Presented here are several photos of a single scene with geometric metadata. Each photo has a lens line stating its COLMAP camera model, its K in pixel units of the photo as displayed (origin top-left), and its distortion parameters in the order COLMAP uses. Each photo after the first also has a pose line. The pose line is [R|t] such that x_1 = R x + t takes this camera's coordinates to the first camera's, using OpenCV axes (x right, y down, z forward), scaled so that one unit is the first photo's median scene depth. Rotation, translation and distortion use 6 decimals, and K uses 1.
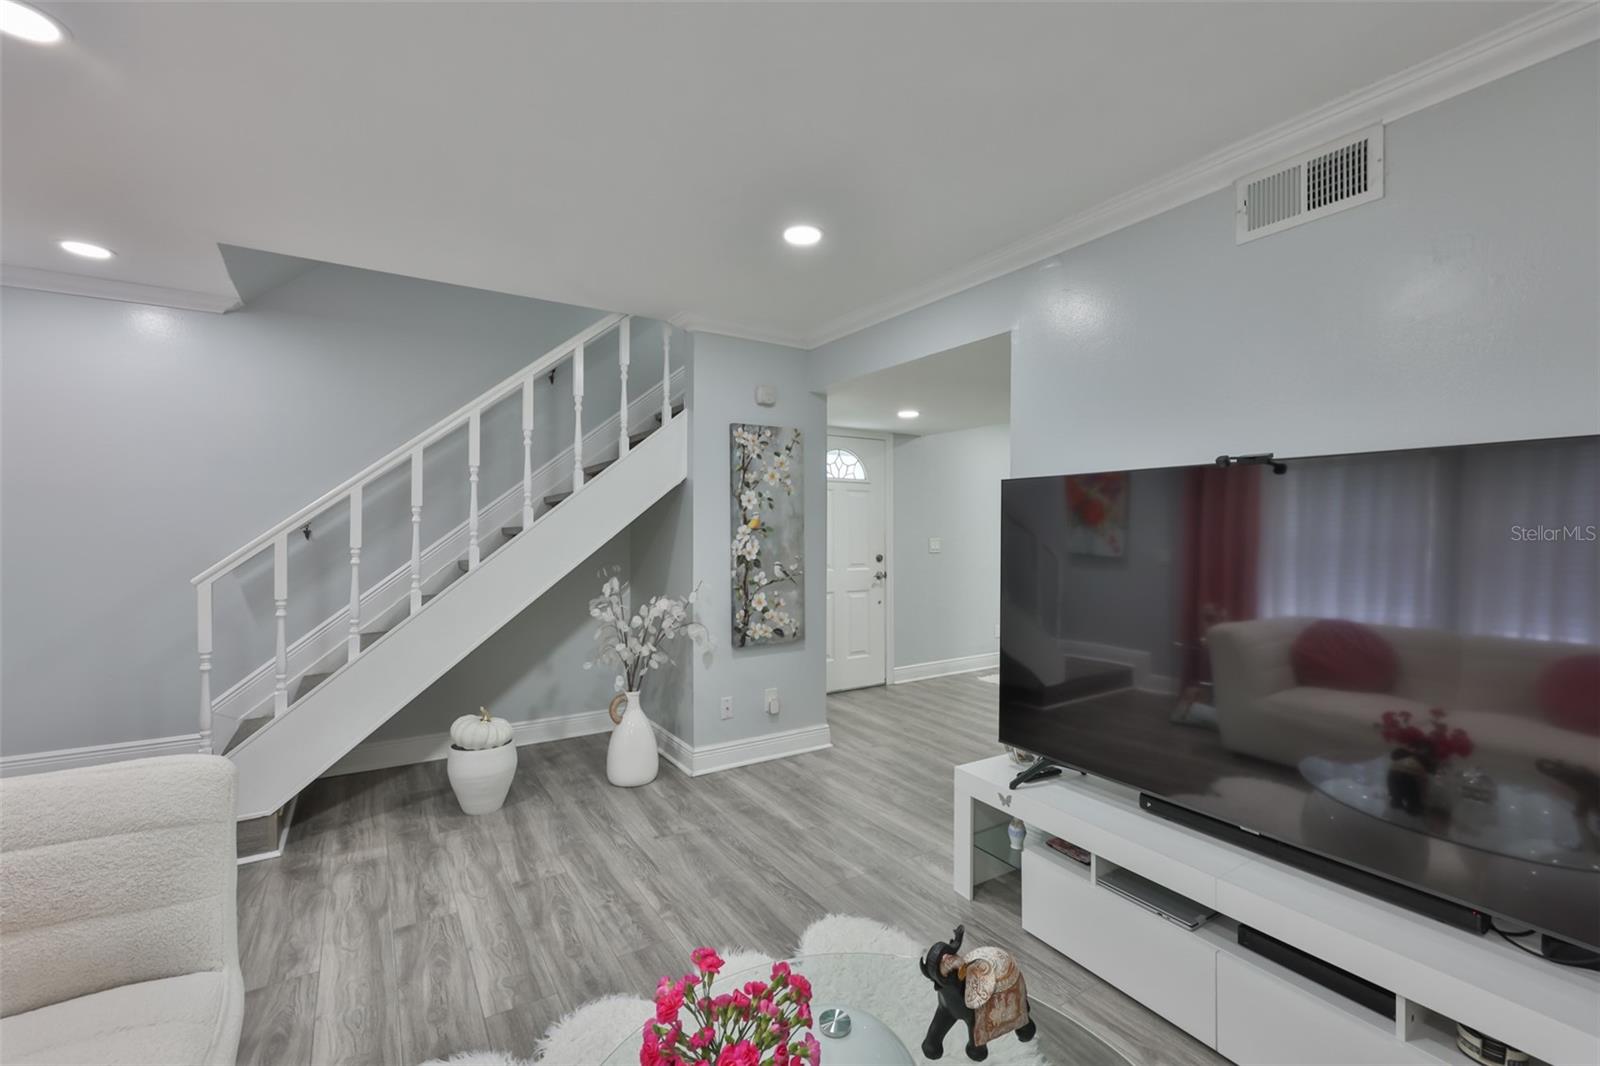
lens RADIAL K [[688.5, 0, 784.4], [0, 688.5, 533.9], [0, 0, 1]] dist [-0.002502, -0.000138]
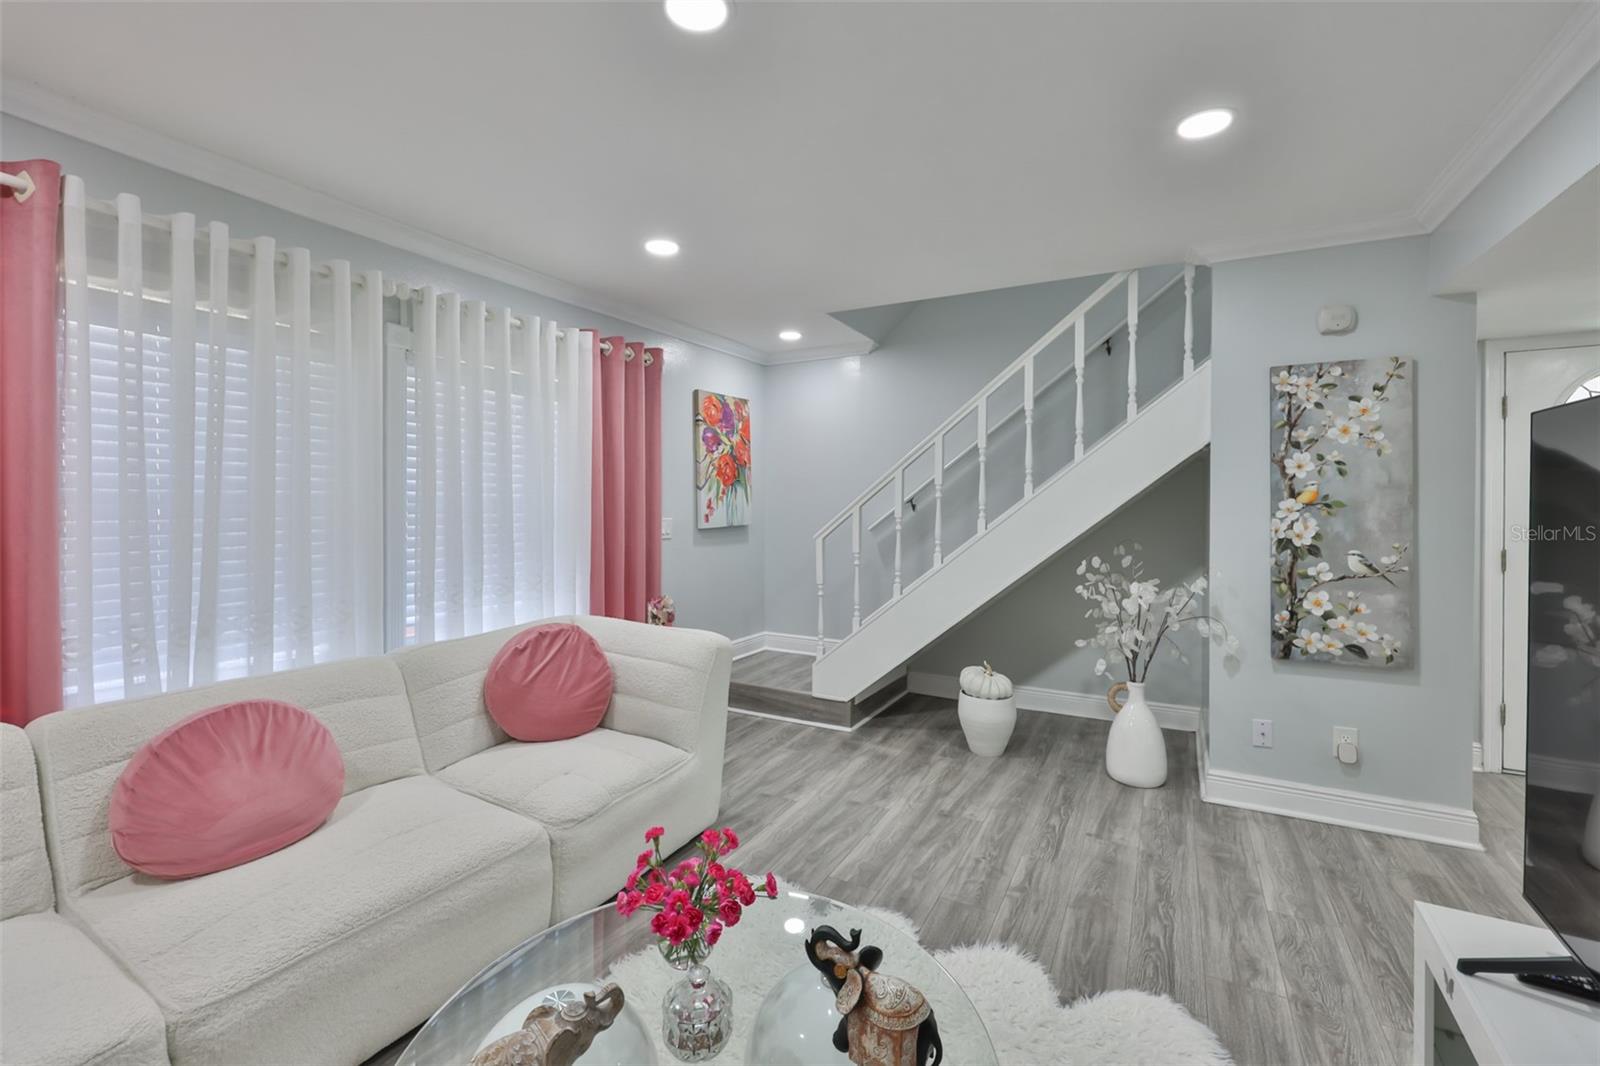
lens RADIAL K [[688.5, 0, 802.0], [0, 688.5, 512.5], [0, 0, 1]] dist [-0.002502, -0.000138]
pose [[0.479890, 0.011599, -0.877252, 0.385902], [-0.011703, 0.999908, 0.006819, 0.003791], [0.877251, 0.006994, 0.479982, 0.185568]]
